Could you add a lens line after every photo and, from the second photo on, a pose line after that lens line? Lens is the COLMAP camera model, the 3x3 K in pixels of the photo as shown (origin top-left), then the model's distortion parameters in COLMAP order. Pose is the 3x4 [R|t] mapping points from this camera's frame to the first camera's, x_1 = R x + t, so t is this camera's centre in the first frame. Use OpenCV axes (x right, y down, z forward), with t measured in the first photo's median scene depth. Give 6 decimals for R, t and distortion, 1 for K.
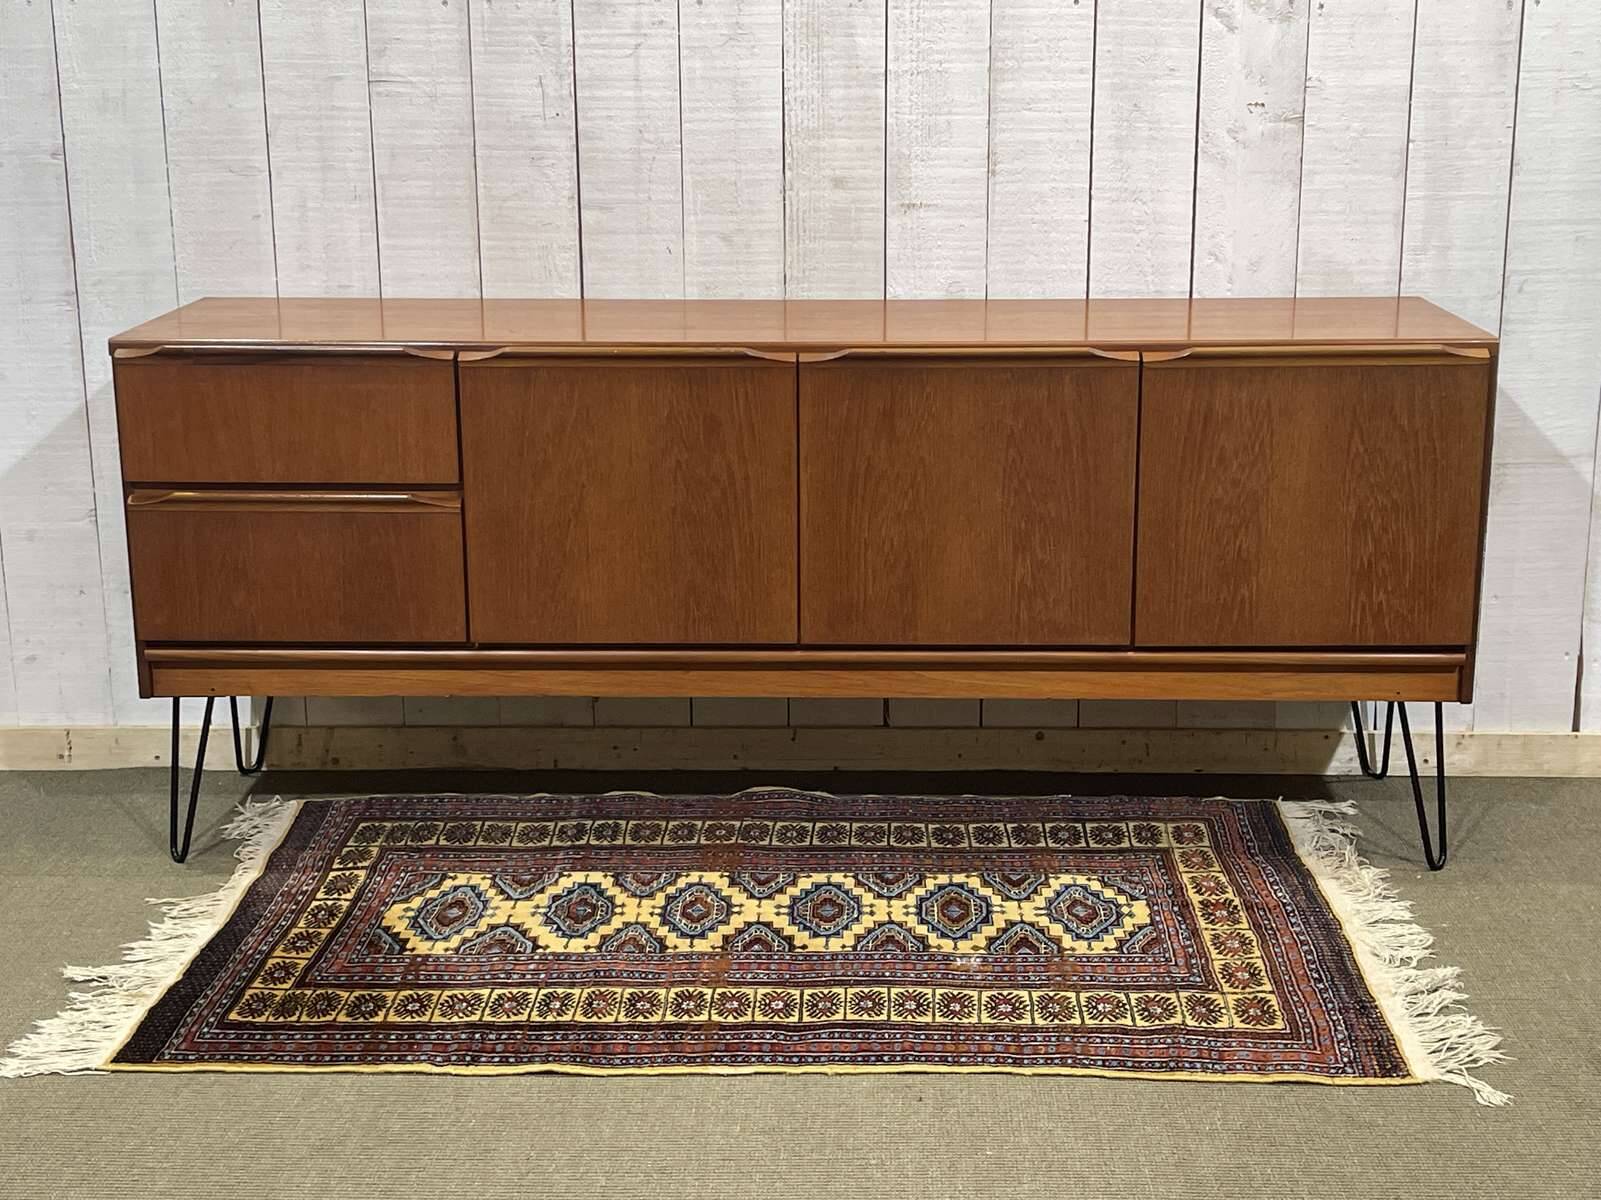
lens RADIAL K [[2275.6, 0, 804.7], [0, 2275.6, 599.8], [0, 0, 1]] dist [0.170742, -0.606364]
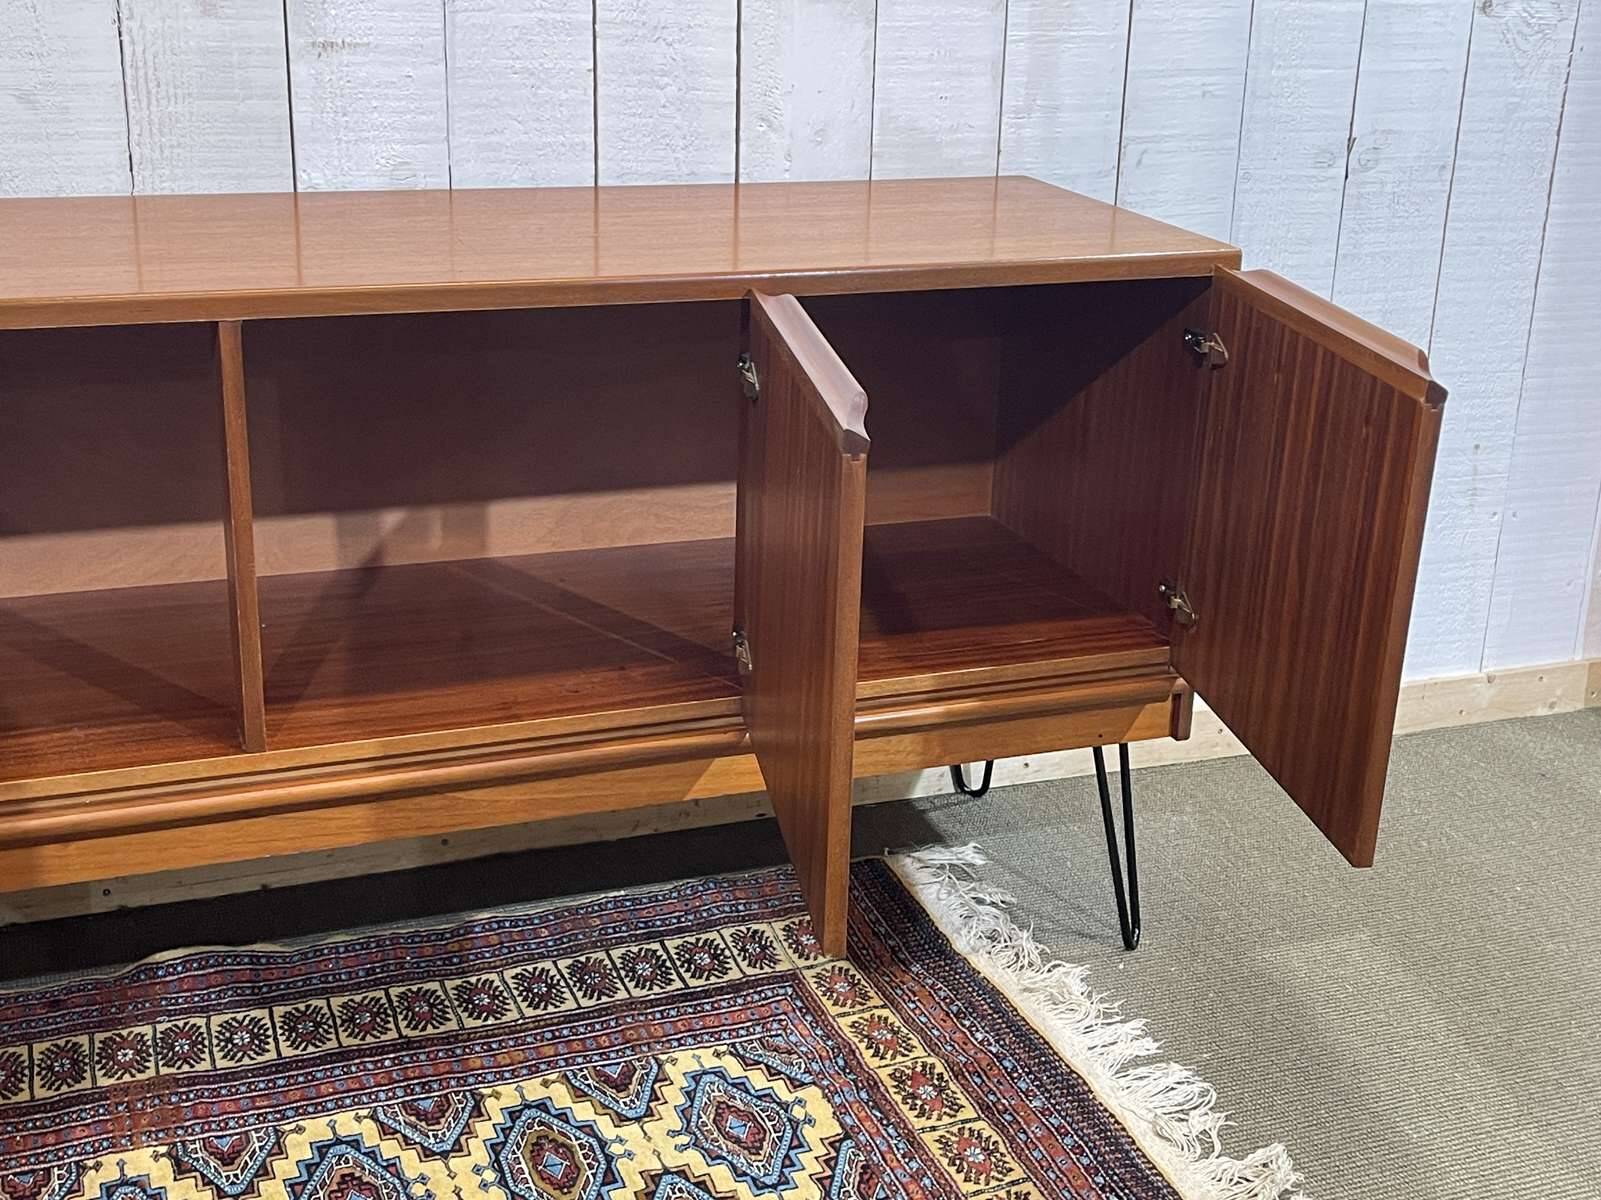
lens RADIAL K [[2105.7, 0, 825.9], [0, 2105.7, 608.6], [0, 0, 1]] dist [0.114482, -0.334281]
pose [[0.919577, -0.100103, 0.379943, -0.075430], [0.059373, 0.991299, 0.117477, -0.085176], [-0.388397, -0.085471, 0.917520, 0.422873]]
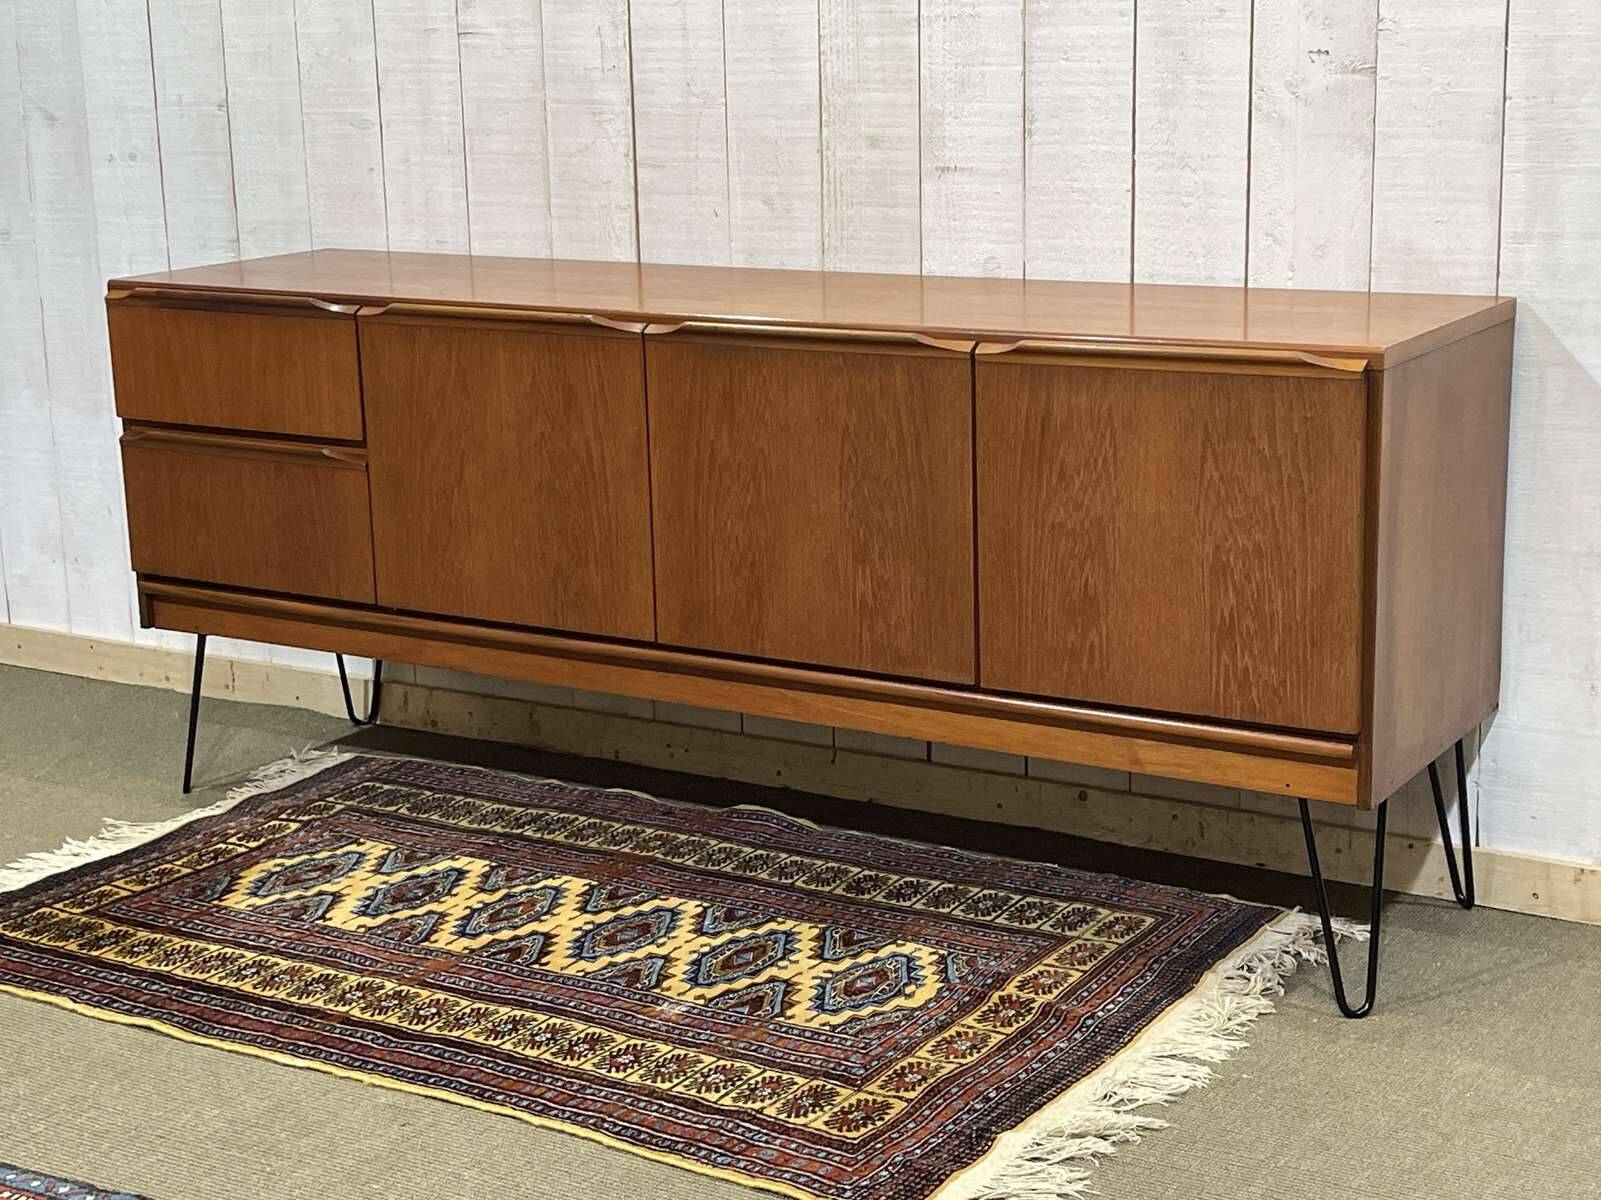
lens RADIAL K [[2546.3, 0, 794.3], [0, 2546.3, 596.2], [0, 0, 1]] dist [0.176475, -0.651184]
pose [[0.865891, 0.099171, -0.490304, 0.547251], [-0.103524, 0.994458, 0.018317, -0.023787], [0.489404, 0.034898, 0.871359, 0.135502]]
